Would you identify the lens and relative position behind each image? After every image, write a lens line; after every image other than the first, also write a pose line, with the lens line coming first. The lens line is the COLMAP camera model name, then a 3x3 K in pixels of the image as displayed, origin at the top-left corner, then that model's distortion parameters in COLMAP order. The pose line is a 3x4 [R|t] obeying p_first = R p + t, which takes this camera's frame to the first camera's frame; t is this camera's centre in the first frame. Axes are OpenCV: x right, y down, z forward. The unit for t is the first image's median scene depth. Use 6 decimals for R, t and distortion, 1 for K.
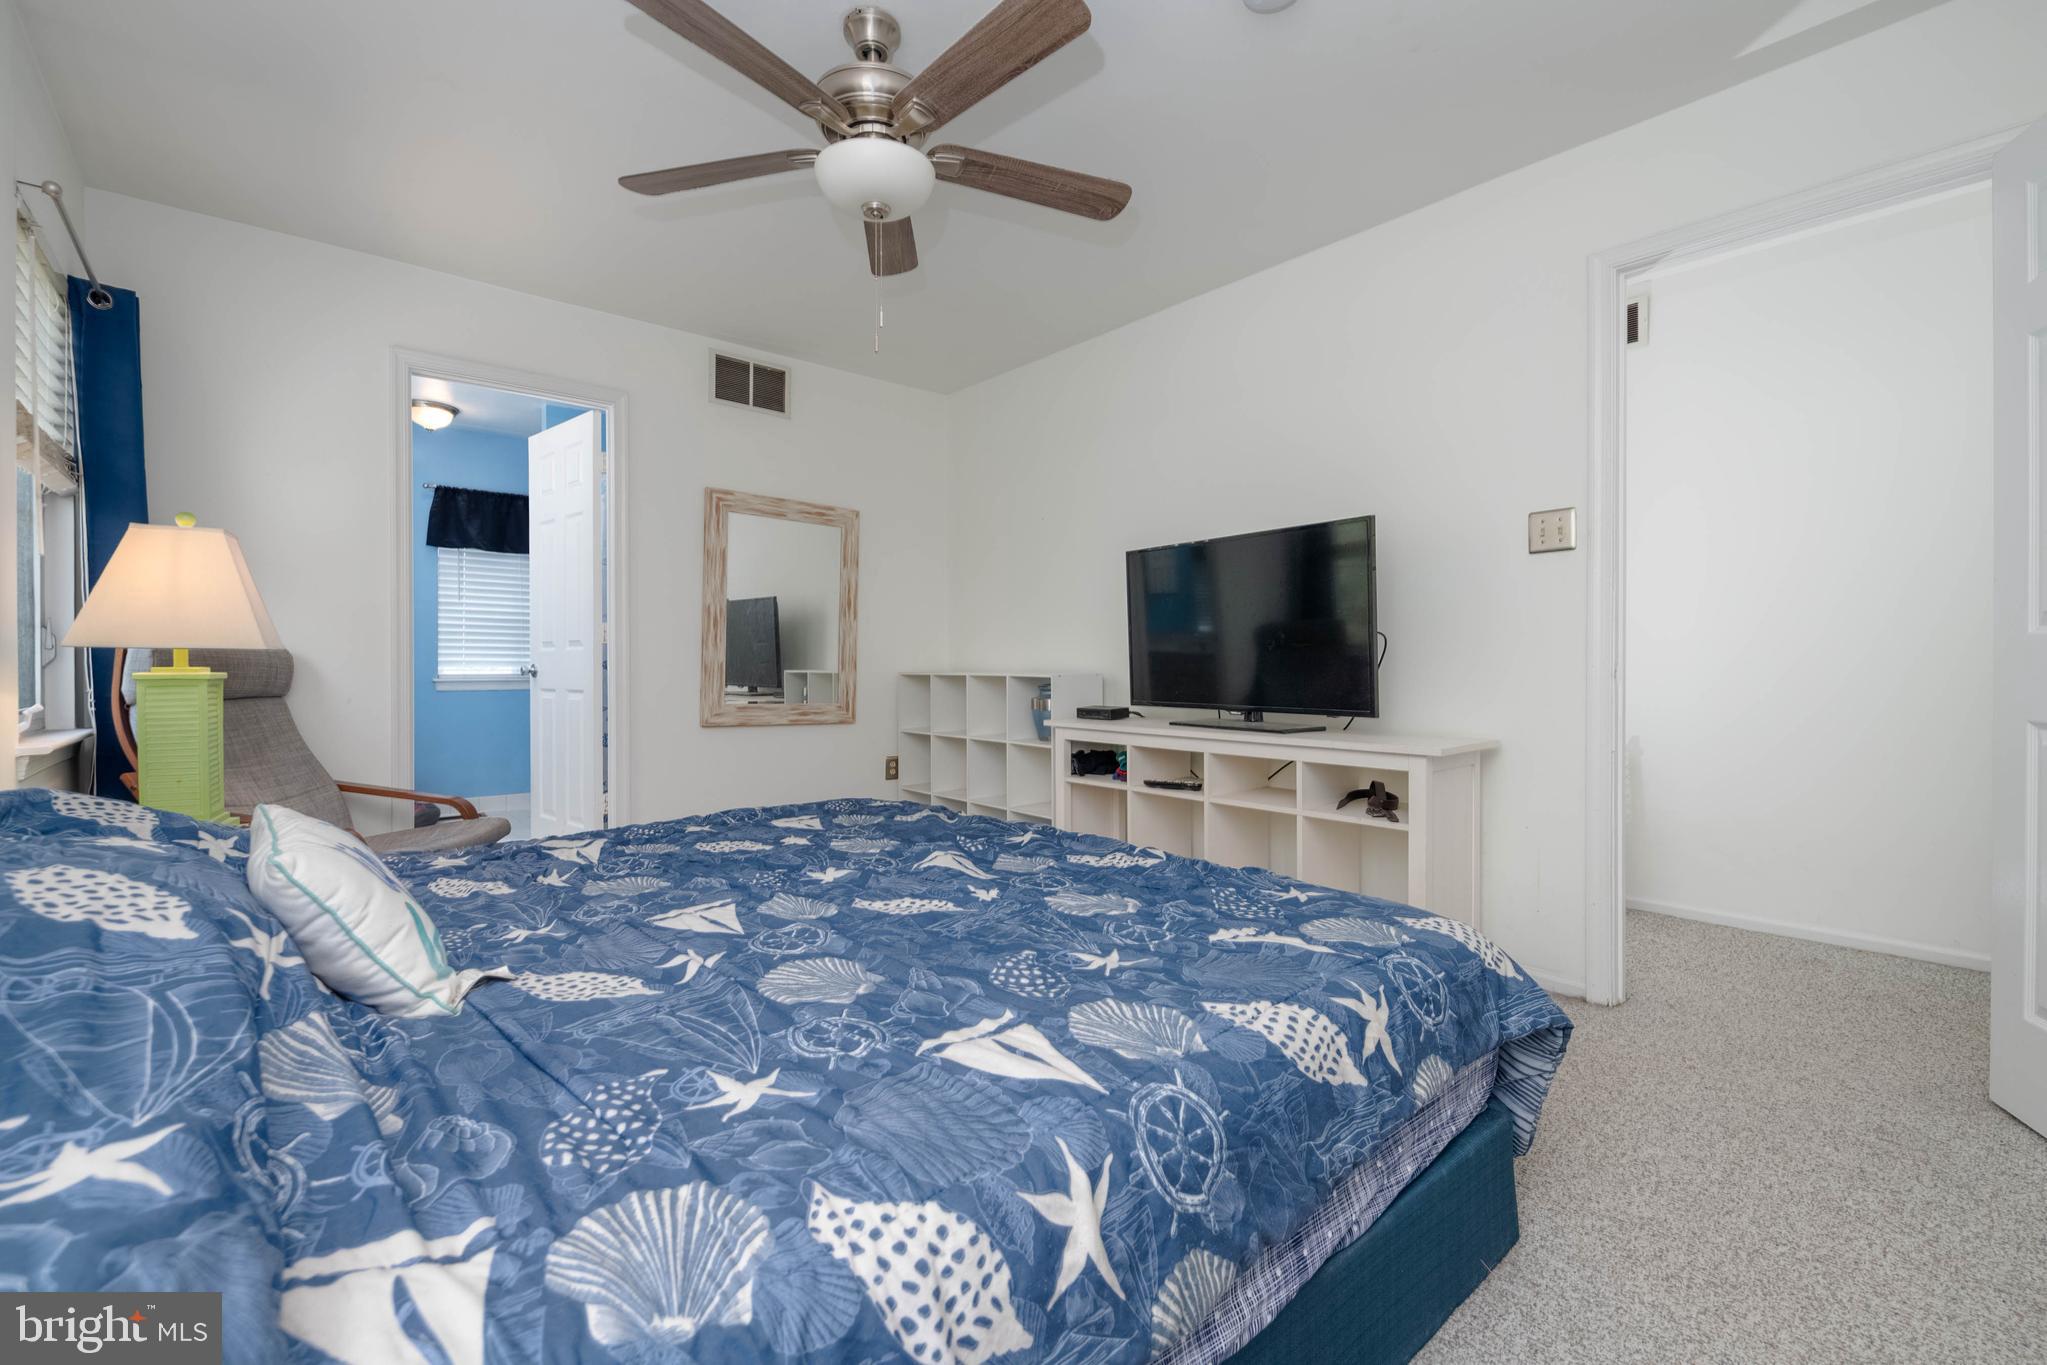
lens RADIAL K [[854.5, 0, 1024.1], [0, 854.5, 664.0], [0, 0, 1]] dist [-0.001477, -0.000394]
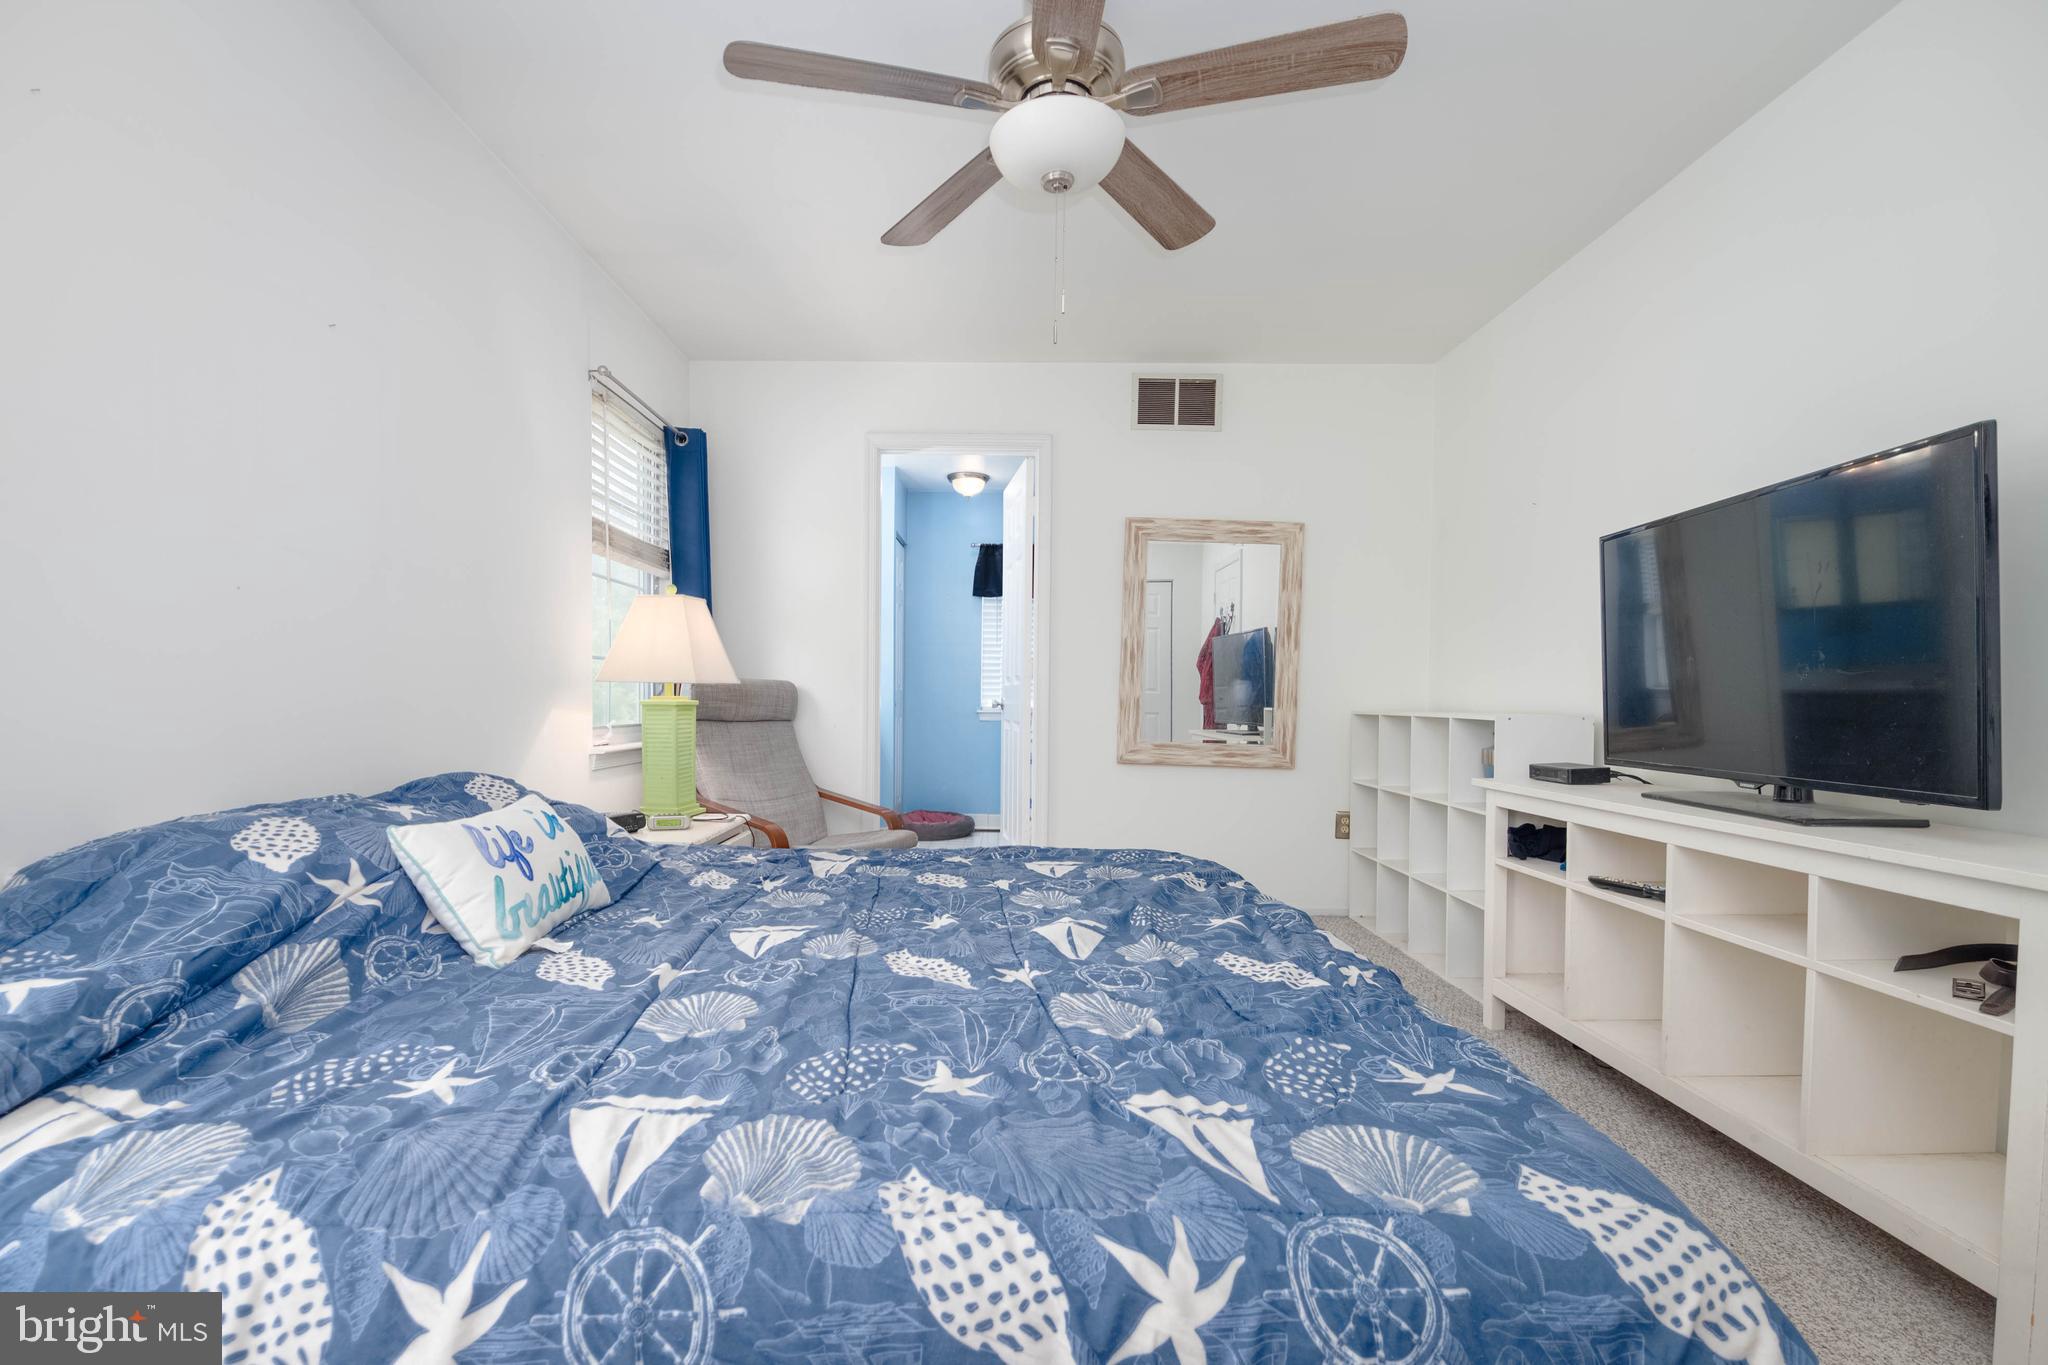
lens RADIAL K [[904.8, 0, 1019.2], [0, 904.8, 715.6], [0, 0, 1]] dist [-0.003761, -0.008655]
pose [[0.754735, 0.019275, -0.655746, 0.431067], [-0.009719, 0.999787, 0.018201, 0.002325], [0.655957, -0.007364, 0.754762, 0.277163]]
